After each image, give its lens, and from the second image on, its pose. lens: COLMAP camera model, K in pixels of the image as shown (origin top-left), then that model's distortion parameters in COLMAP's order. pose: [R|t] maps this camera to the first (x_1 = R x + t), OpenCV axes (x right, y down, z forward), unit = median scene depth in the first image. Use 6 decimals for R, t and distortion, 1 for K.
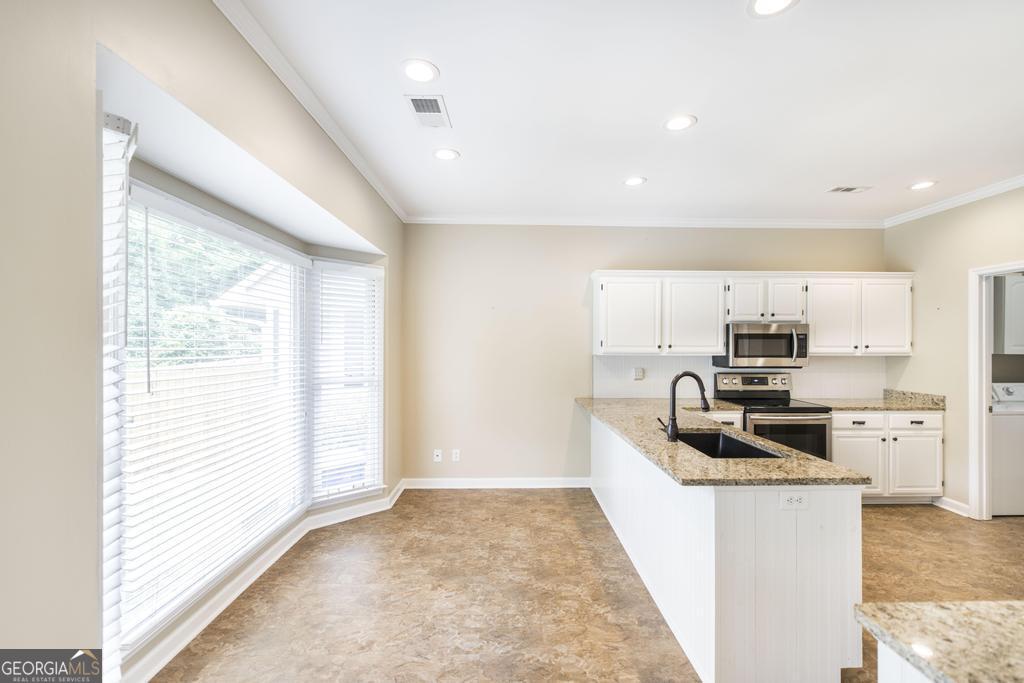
lens RADIAL K [[439.0, 0, 512.0], [0, 439.0, 341.5], [0, 0, 1]] dist [-0.012967, -0.000048]
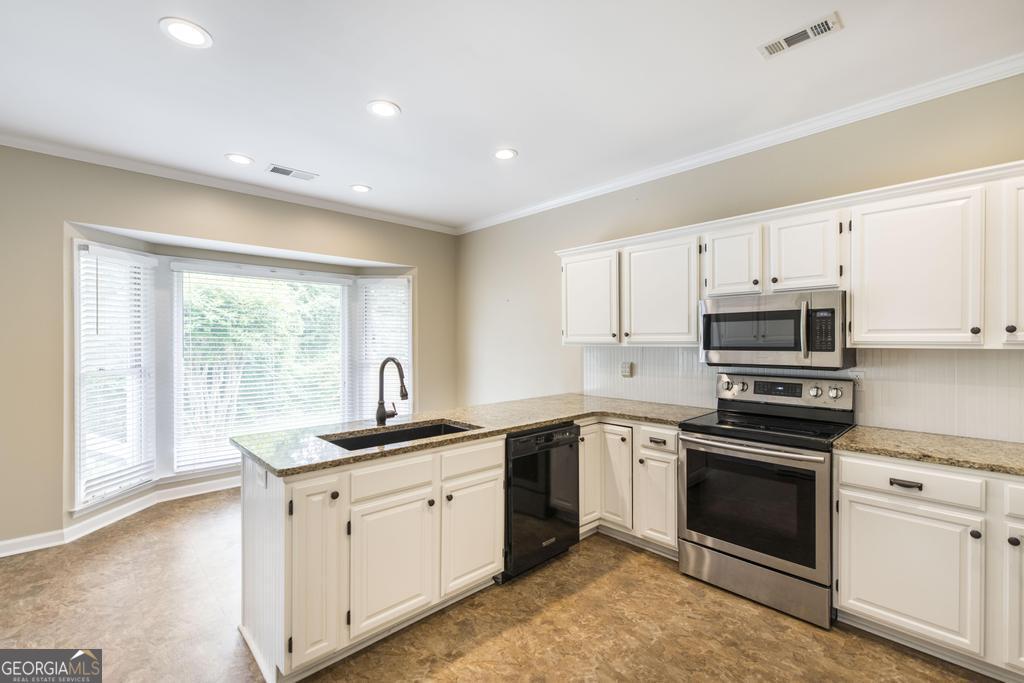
lens RADIAL K [[443.2, 0, 512.0], [0, 443.2, 341.5], [0, 0, 1]] dist [-0.000790, -0.000101]
pose [[0.678668, -0.002590, -0.734440, 0.819361], [0.006427, 0.999976, 0.002412, 0.020563], [0.734417, -0.006357, 0.678669, 0.318235]]
